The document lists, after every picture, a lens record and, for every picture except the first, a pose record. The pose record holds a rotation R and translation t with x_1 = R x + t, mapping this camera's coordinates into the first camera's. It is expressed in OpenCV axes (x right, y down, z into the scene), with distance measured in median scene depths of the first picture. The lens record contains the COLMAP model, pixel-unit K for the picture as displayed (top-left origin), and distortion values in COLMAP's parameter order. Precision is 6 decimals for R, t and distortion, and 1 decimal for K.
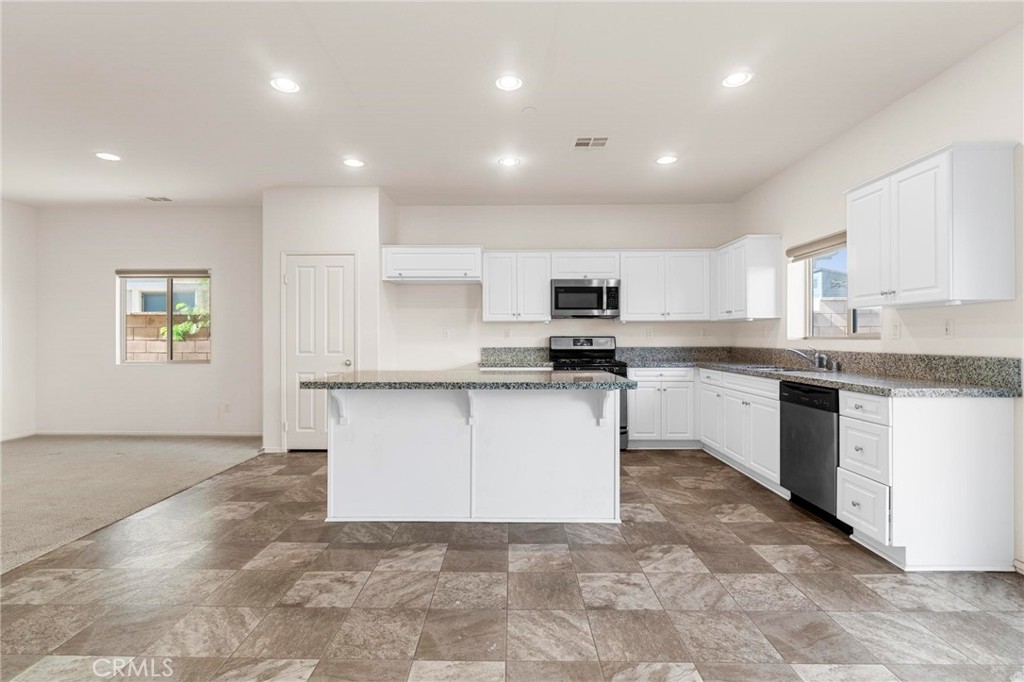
lens RADIAL K [[484.3, 0, 508.1], [0, 484.3, 338.3], [0, 0, 1]] dist [-0.000610, -0.000060]
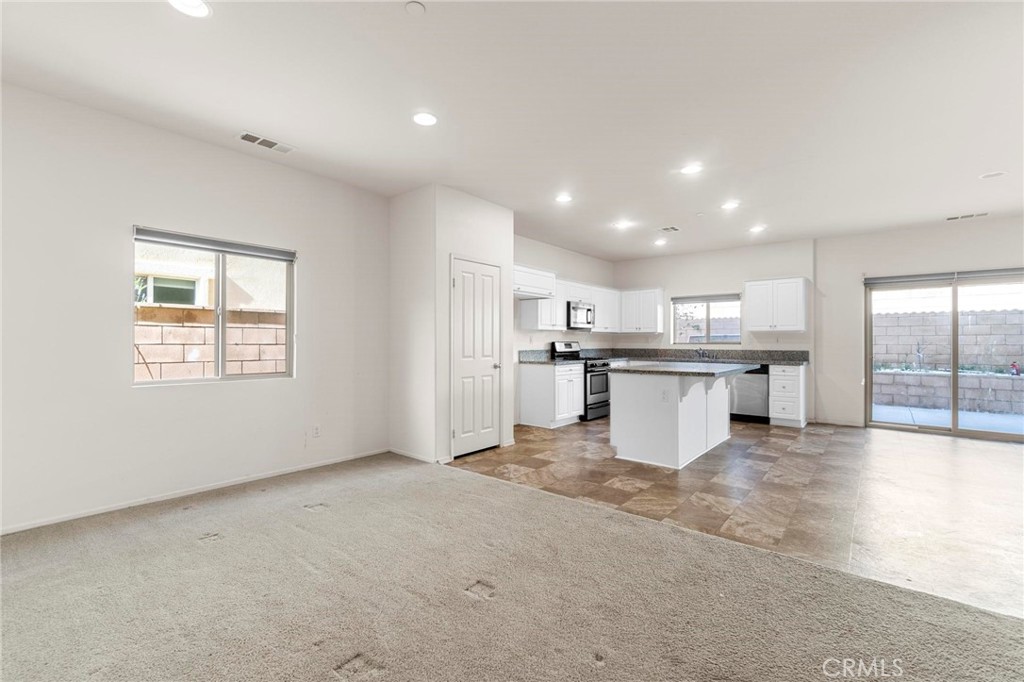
lens RADIAL K [[449.9, 0, 513.3], [0, 449.9, 336.5], [0, 0, 1]] dist [0.001087, 0.000095]
pose [[0.621952, 0.012240, 0.782960, -1.174005], [-0.003987, 0.999914, -0.012465, -0.002617], [-0.783045, 0.004631, 0.621948, 0.365863]]
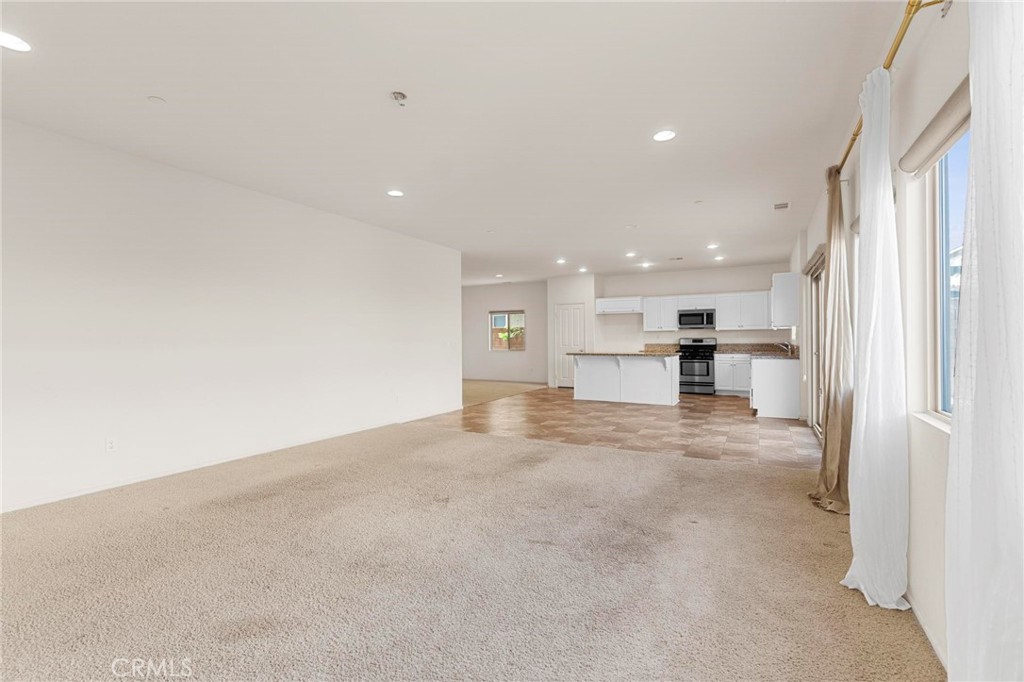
lens RADIAL K [[453.0, 0, 507.3], [0, 453.0, 338.8], [0, 0, 1]] dist [0.000227, 0.000330]
pose [[0.878147, -0.005135, -0.478363, 0.423898], [0.005858, 0.999983, 0.000018, -0.006909], [0.478354, -0.002818, 0.878162, -1.156870]]
